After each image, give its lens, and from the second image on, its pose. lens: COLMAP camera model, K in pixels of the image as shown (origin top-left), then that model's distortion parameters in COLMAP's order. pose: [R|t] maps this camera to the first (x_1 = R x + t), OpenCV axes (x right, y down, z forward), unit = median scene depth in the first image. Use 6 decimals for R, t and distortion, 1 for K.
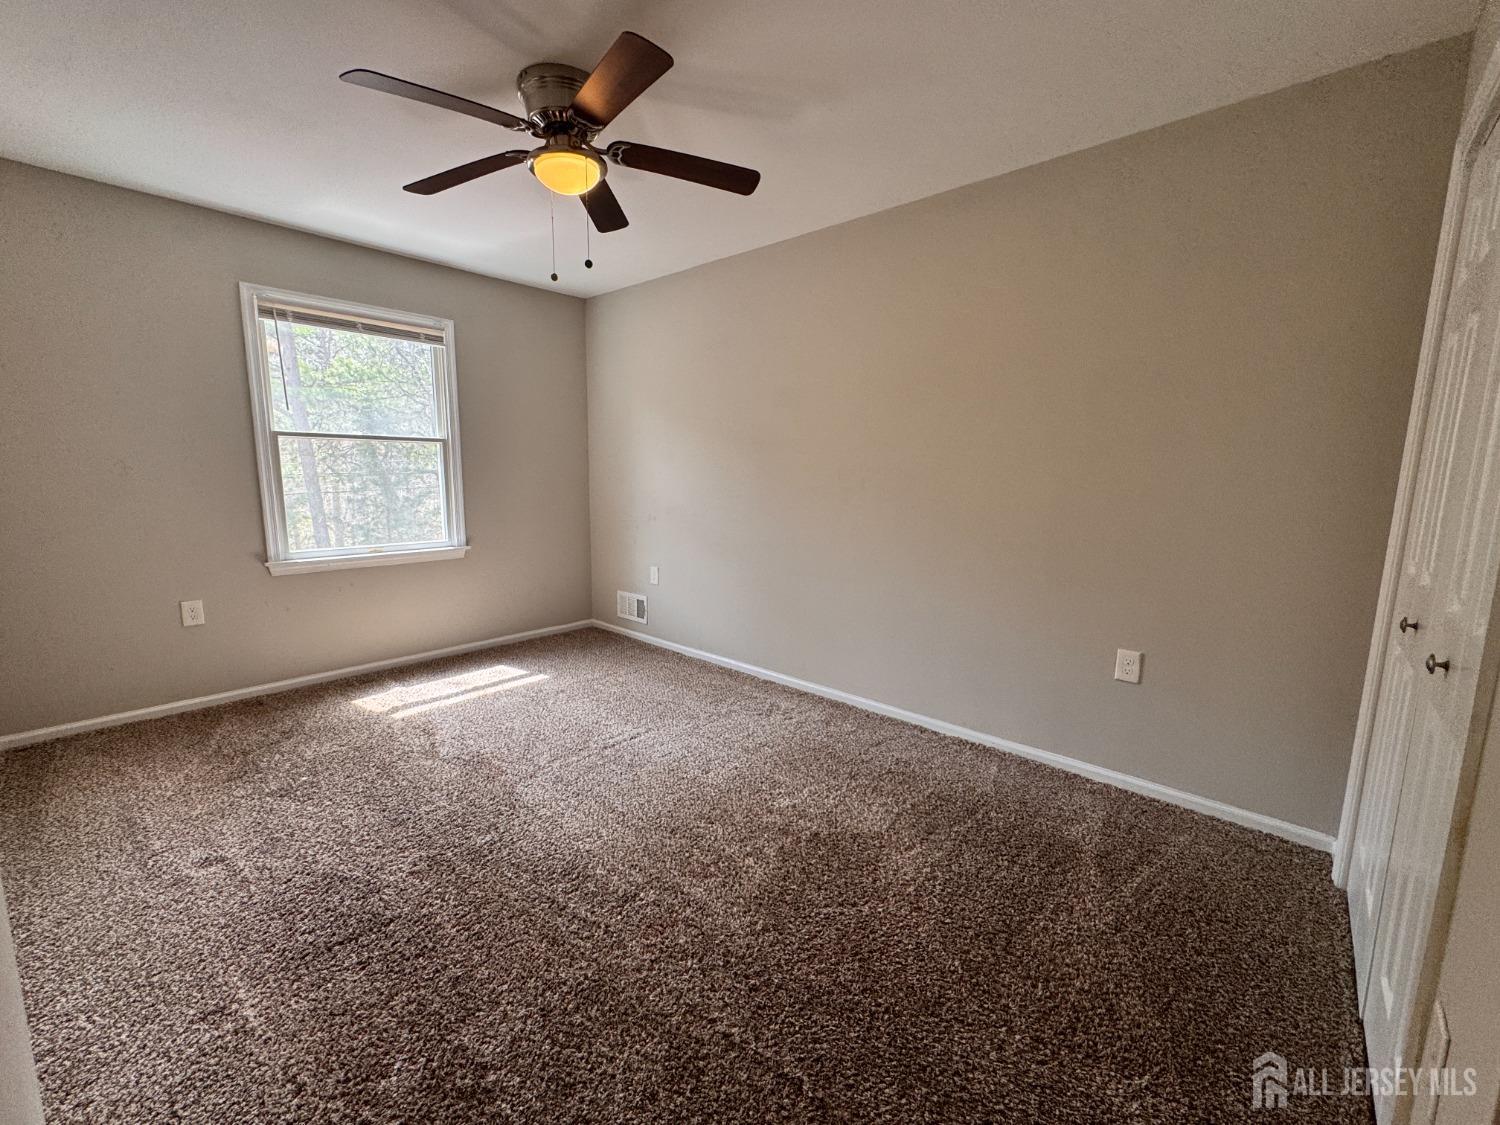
lens RADIAL K [[615.5, 0, 748.0], [0, 615.5, 562.1], [0, 0, 1]] dist [-0.000400, -0.000604]
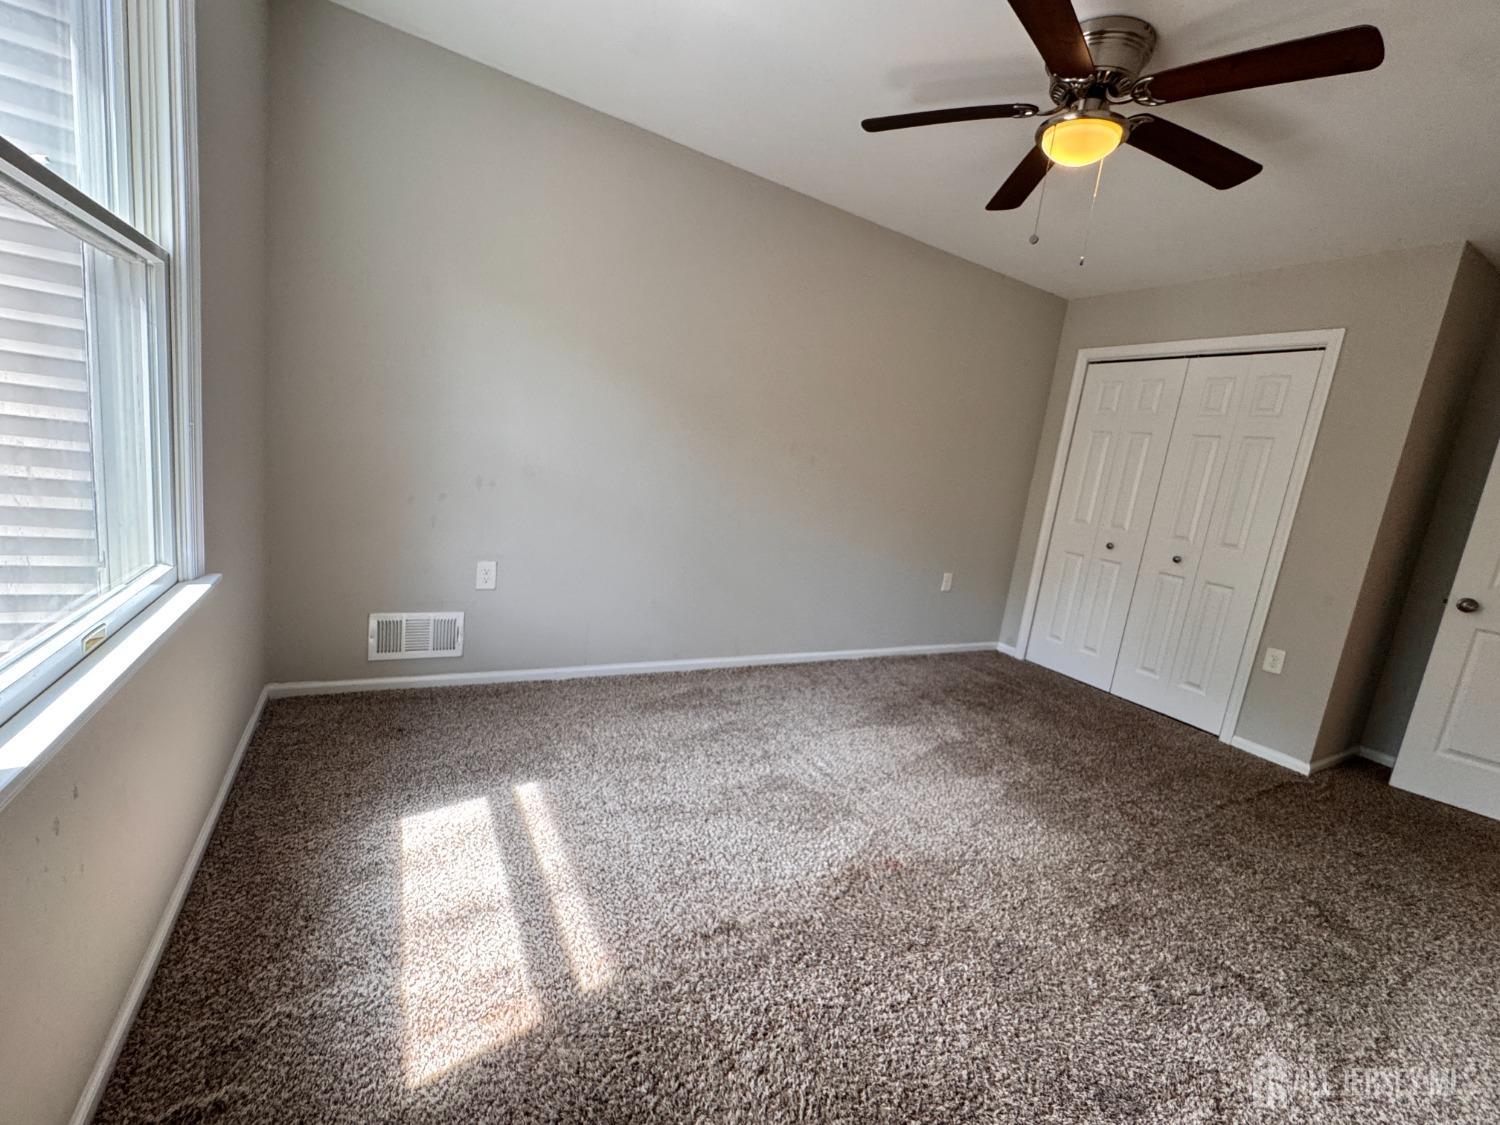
lens RADIAL K [[615.5, 0, 748.0], [0, 615.5, 562.1], [0, 0, 1]] dist [-0.000400, -0.000604]
pose [[0.304214, -0.127873, 0.943982, -0.777952], [0.016419, 0.991506, 0.129020, -0.079321], [-0.952462, -0.023750, 0.303730, 0.665912]]
